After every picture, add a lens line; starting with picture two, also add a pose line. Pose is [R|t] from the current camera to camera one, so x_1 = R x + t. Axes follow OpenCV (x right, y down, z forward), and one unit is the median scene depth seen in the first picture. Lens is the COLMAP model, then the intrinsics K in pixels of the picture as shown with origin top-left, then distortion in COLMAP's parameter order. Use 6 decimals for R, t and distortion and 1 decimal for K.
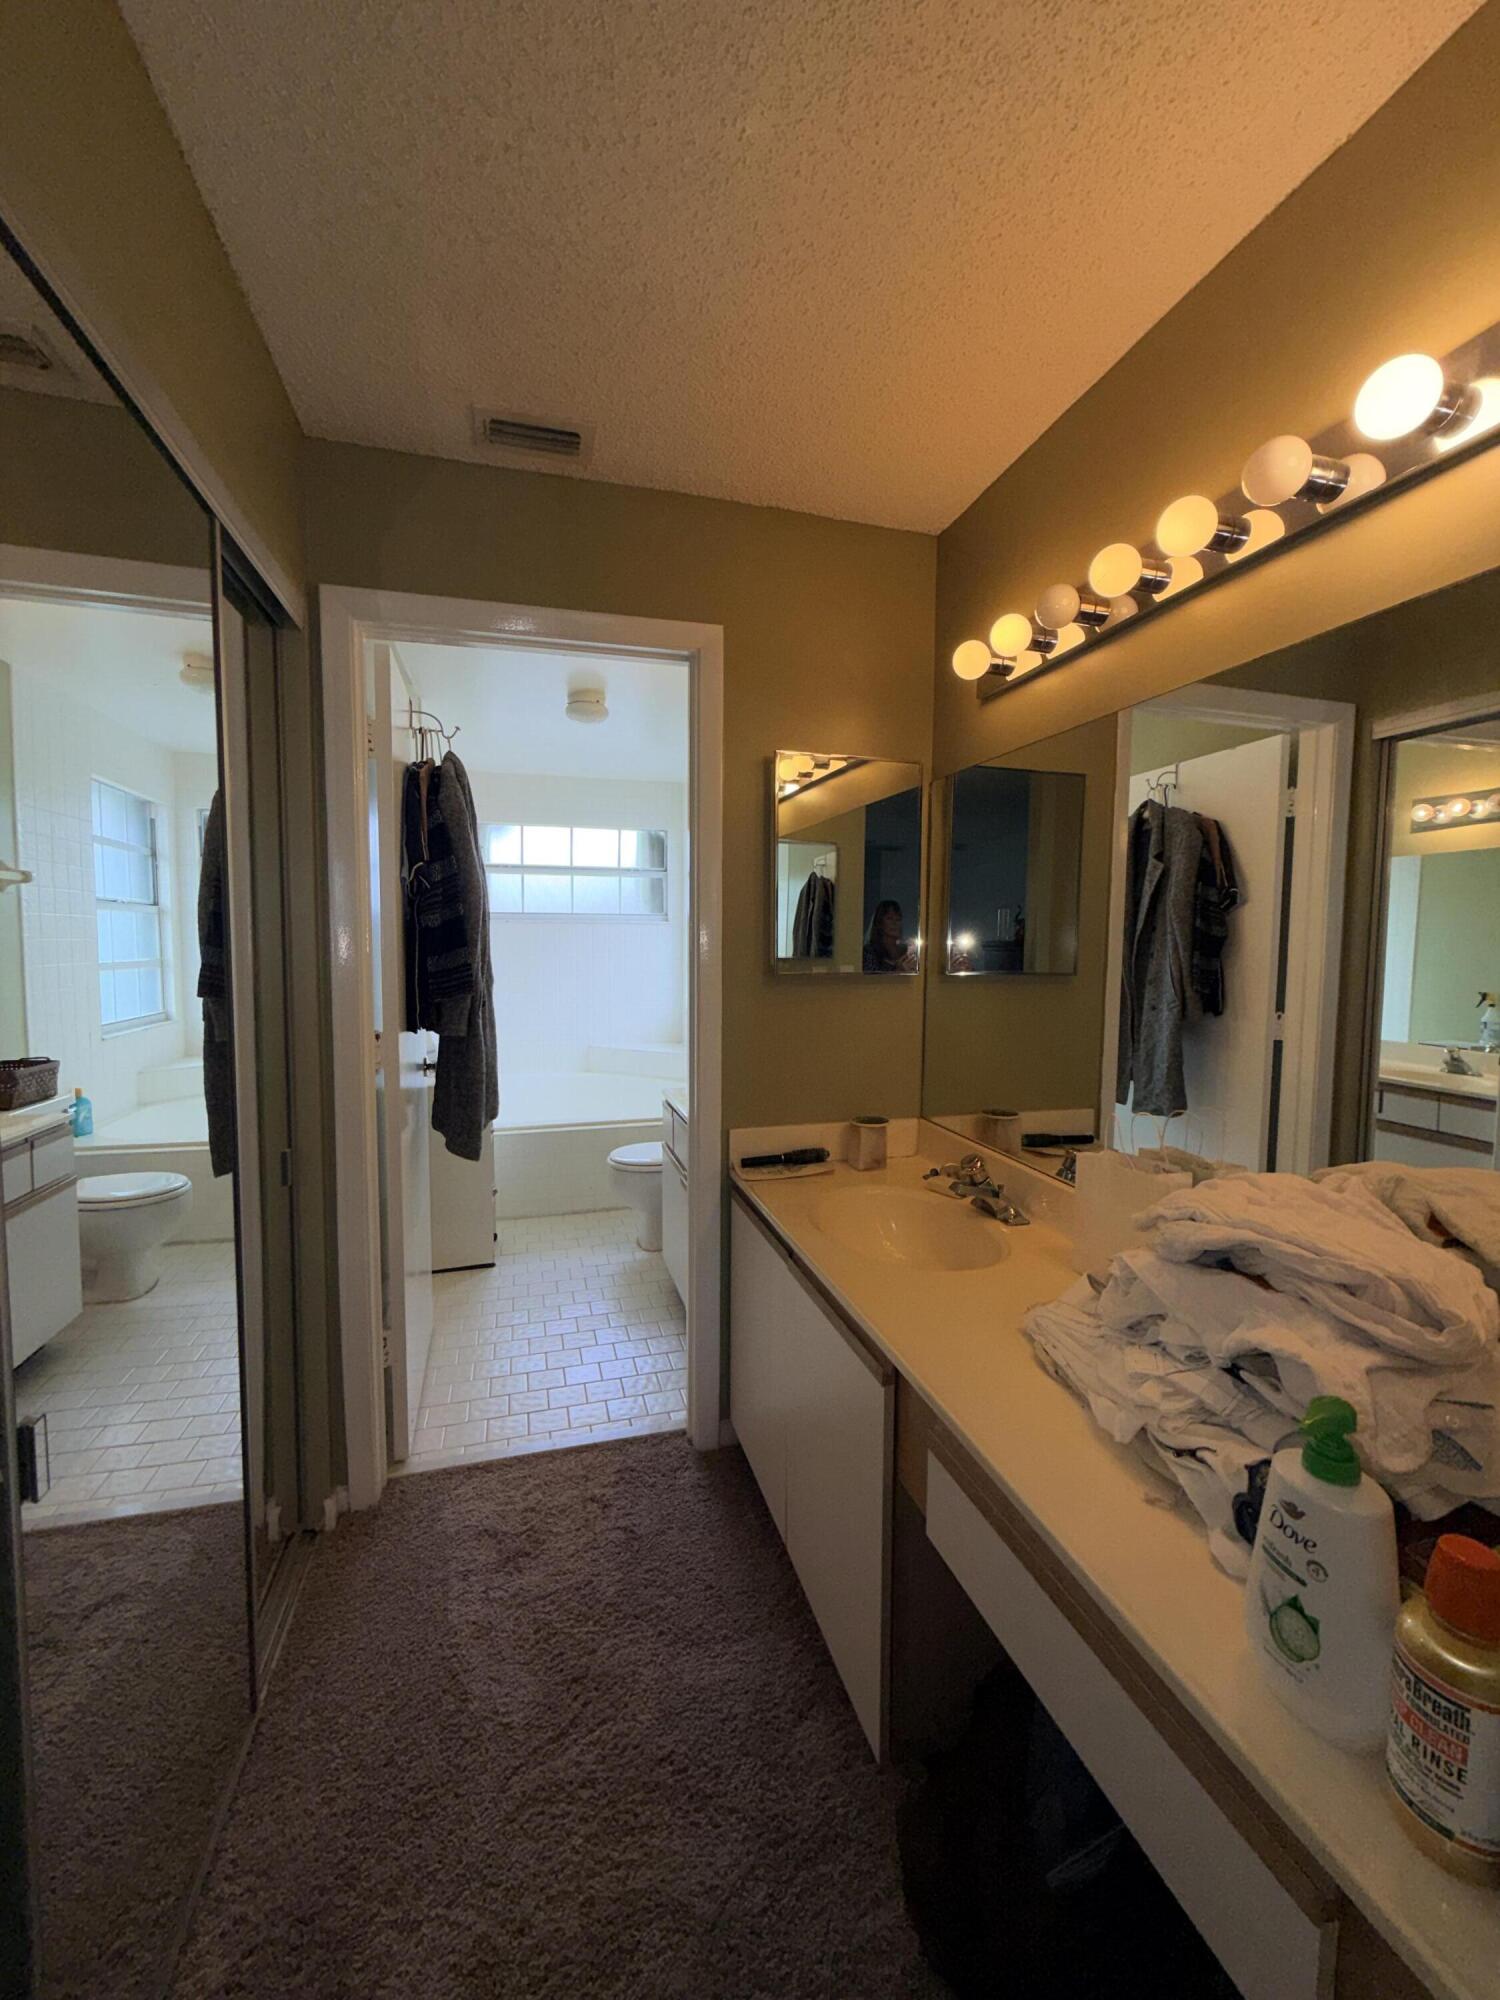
lens RADIAL K [[803.6, 0, 750.0], [0, 803.6, 1000.0], [0, 0, 1]] dist [0.006645, -0.000236]
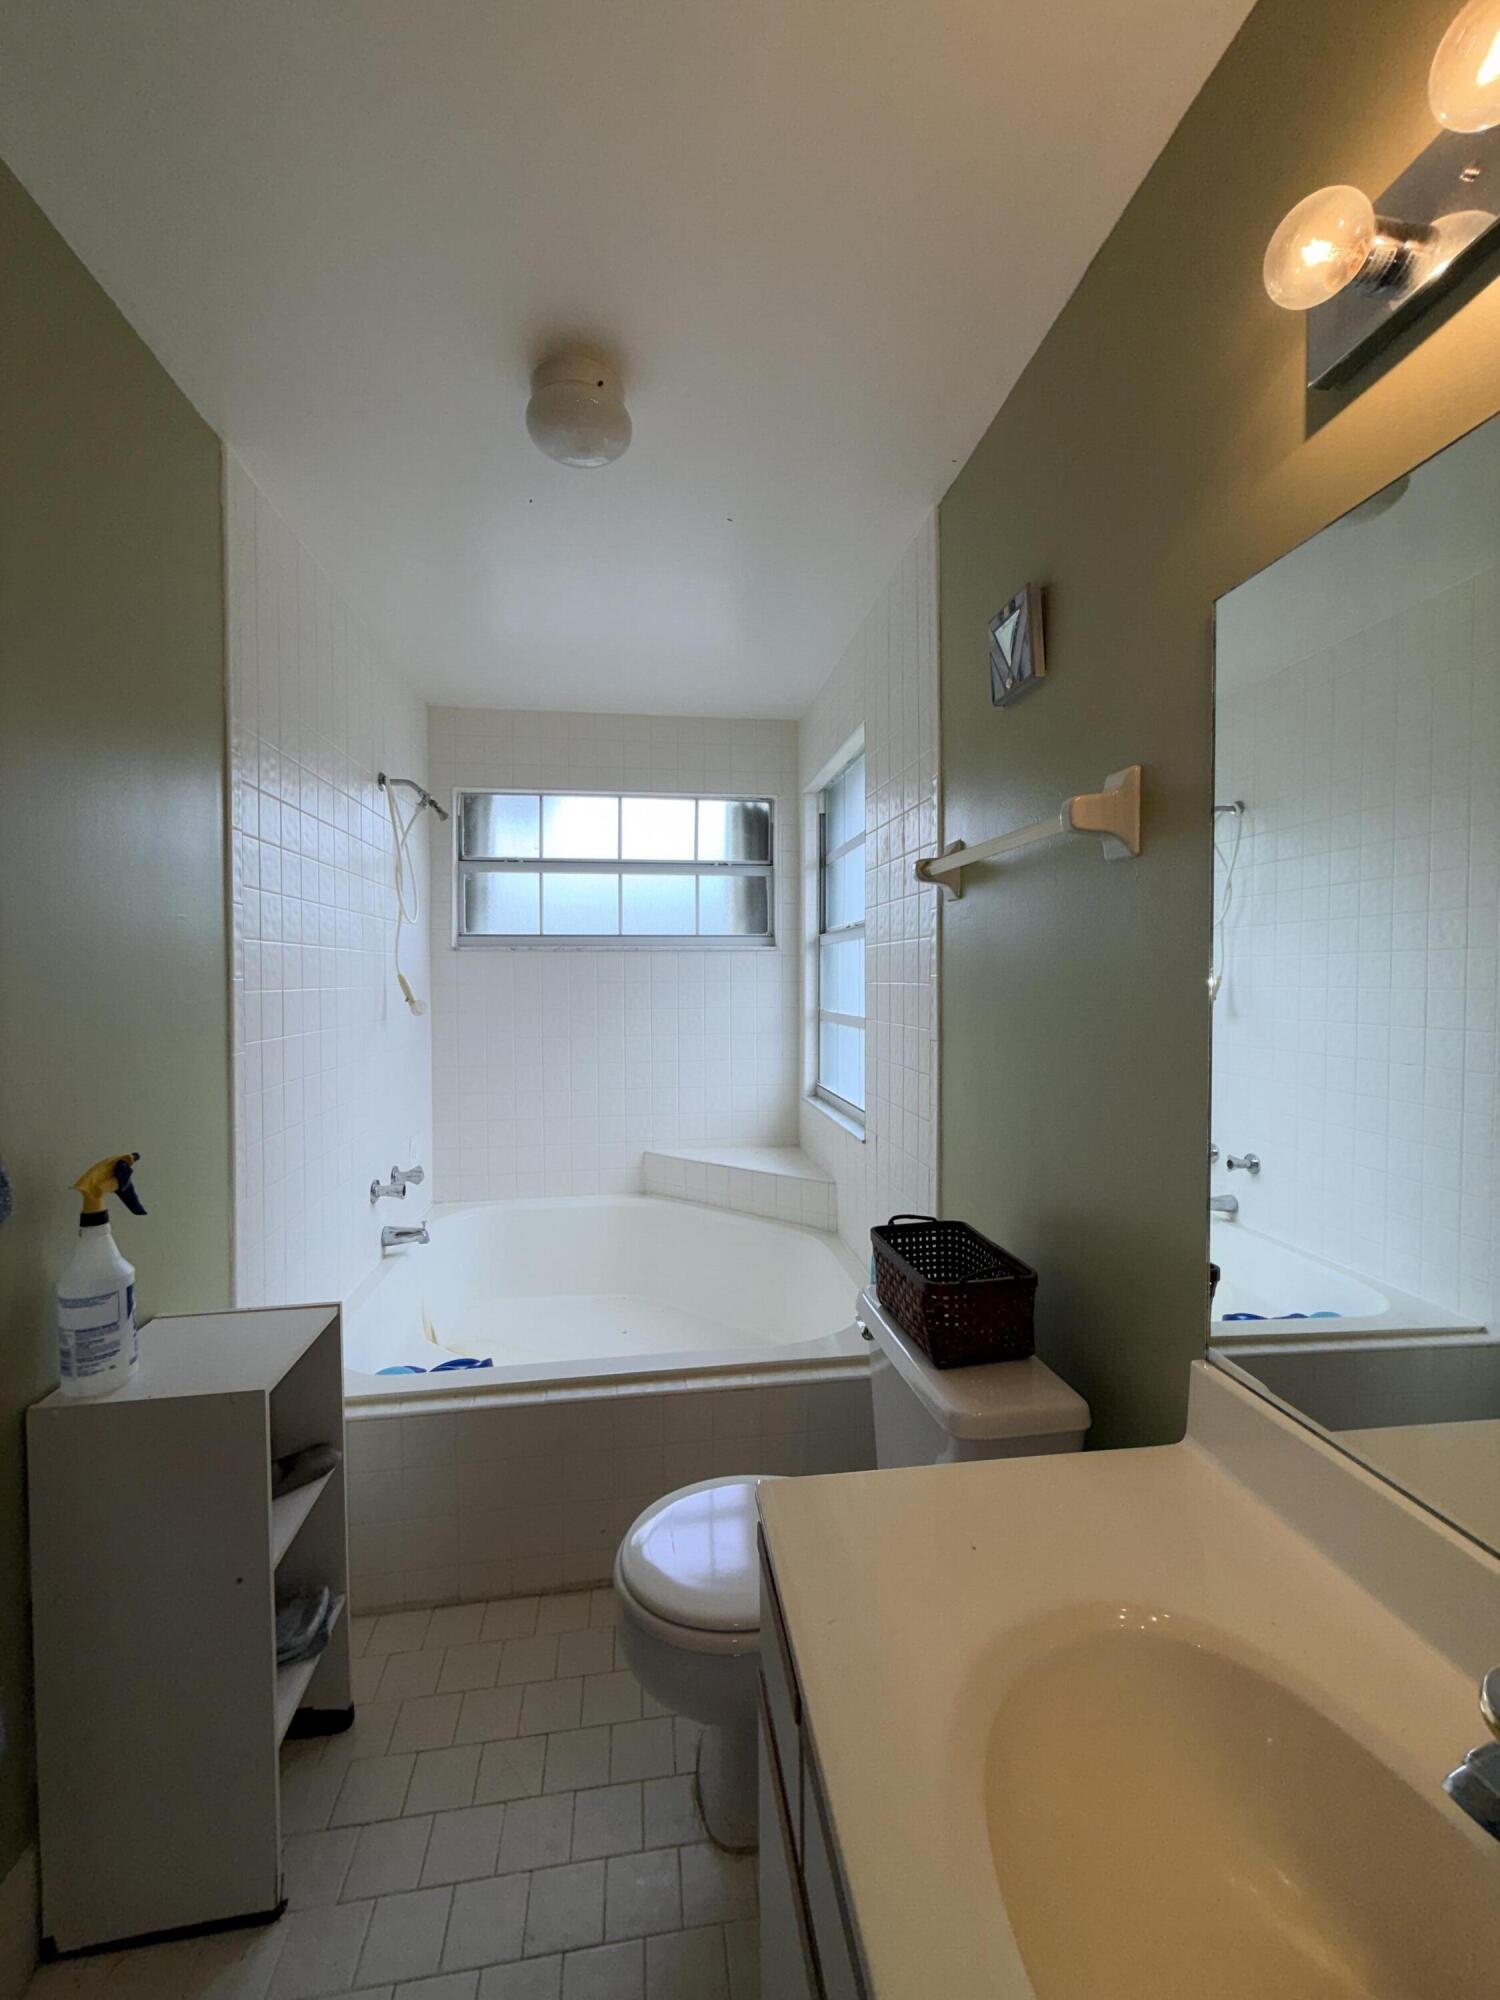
lens RADIAL K [[803.6, 0, 750.0], [0, 803.6, 1000.0], [0, 0, 1]] dist [0.006645, -0.000236]
pose [[0.990633, -0.010421, -0.136154, -0.038504], [0.004698, 0.999094, -0.042287, -0.030832], [0.136472, 0.041252, 0.989785, 0.402356]]
